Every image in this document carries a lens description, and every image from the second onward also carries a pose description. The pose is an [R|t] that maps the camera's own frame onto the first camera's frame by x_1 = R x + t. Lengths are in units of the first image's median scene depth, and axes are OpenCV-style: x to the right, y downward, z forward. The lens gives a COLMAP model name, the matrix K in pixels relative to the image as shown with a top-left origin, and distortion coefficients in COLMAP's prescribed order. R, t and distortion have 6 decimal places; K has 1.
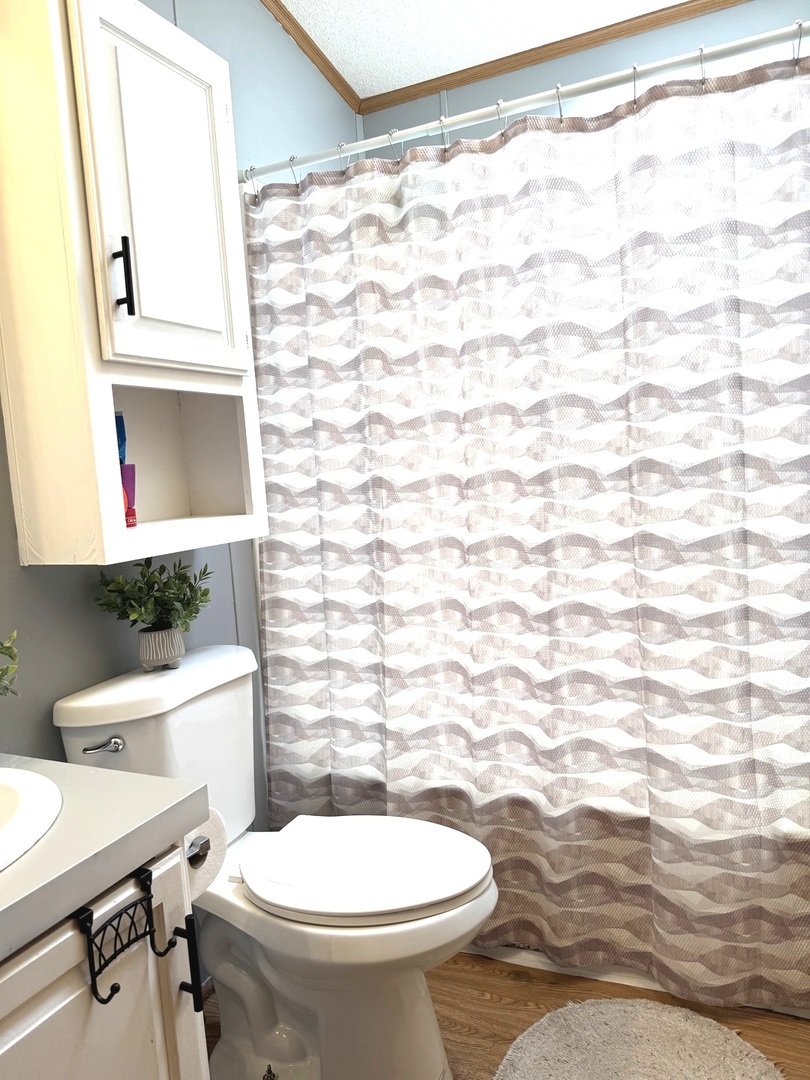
lens RADIAL K [[761.5, 0, 401.7], [0, 761.5, 539.2], [0, 0, 1]] dist [0.040433, -0.054890]
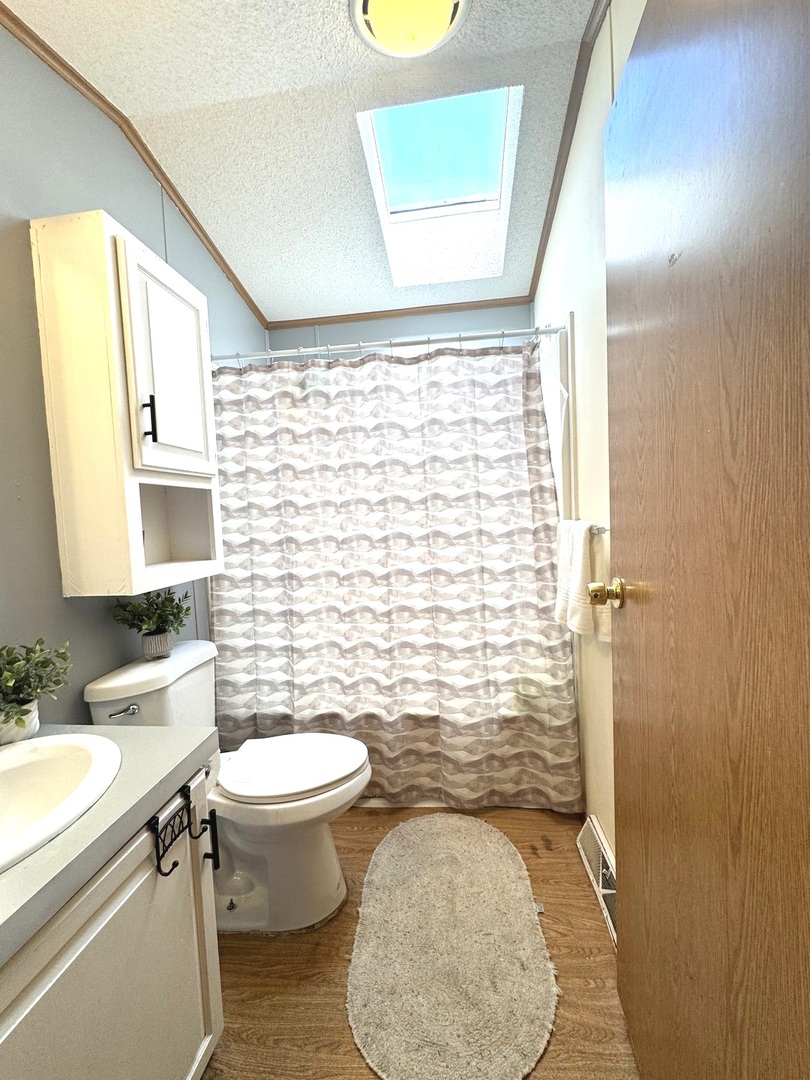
lens RADIAL K [[432.7, 0, 404.9], [0, 432.7, 539.5], [0, 0, 1]] dist [-0.003156, 0.000500]
pose [[0.946824, 0.005801, 0.321700, -0.115621], [0.012456, 0.998427, -0.054664, -0.021712], [-0.321511, 0.055764, 0.945262, -0.028167]]
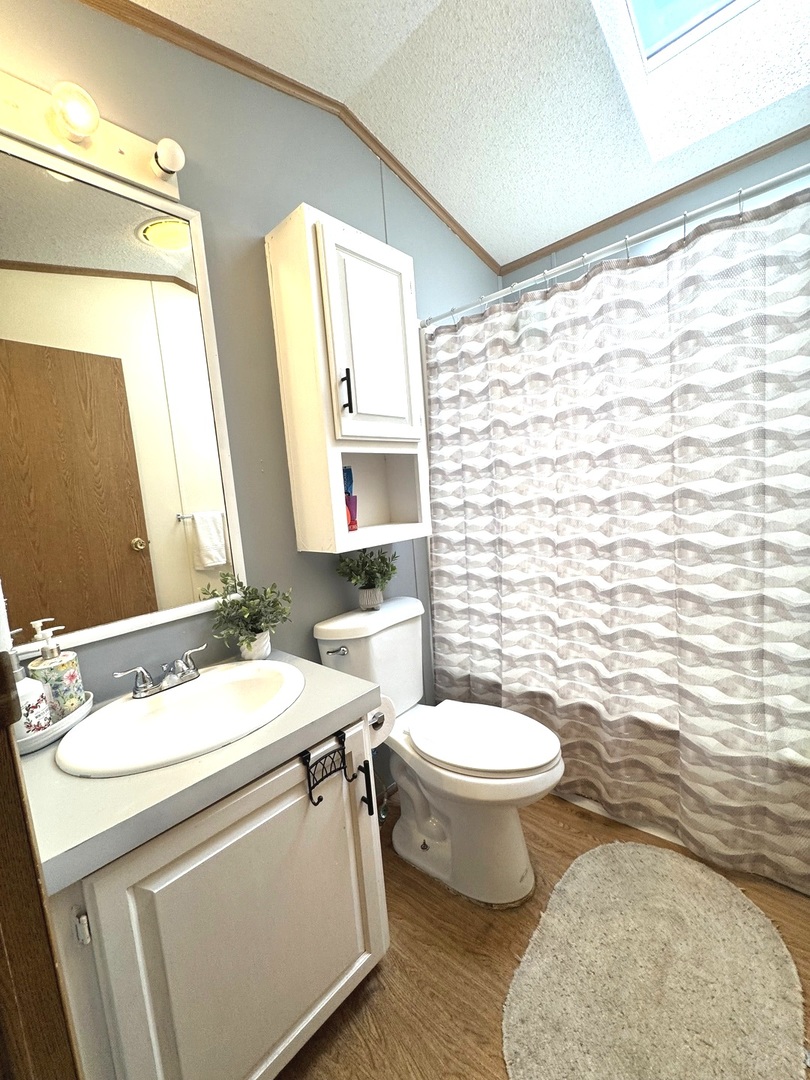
lens RADIAL K [[432.7, 0, 404.7], [0, 432.7, 539.4], [0, 0, 1]] dist [-0.003156, 0.000500]
pose [[0.956982, 0.023456, -0.289198, 0.049604], [-0.014194, 0.999318, 0.034085, -0.029751], [0.289800, -0.028514, 0.956662, 0.060231]]
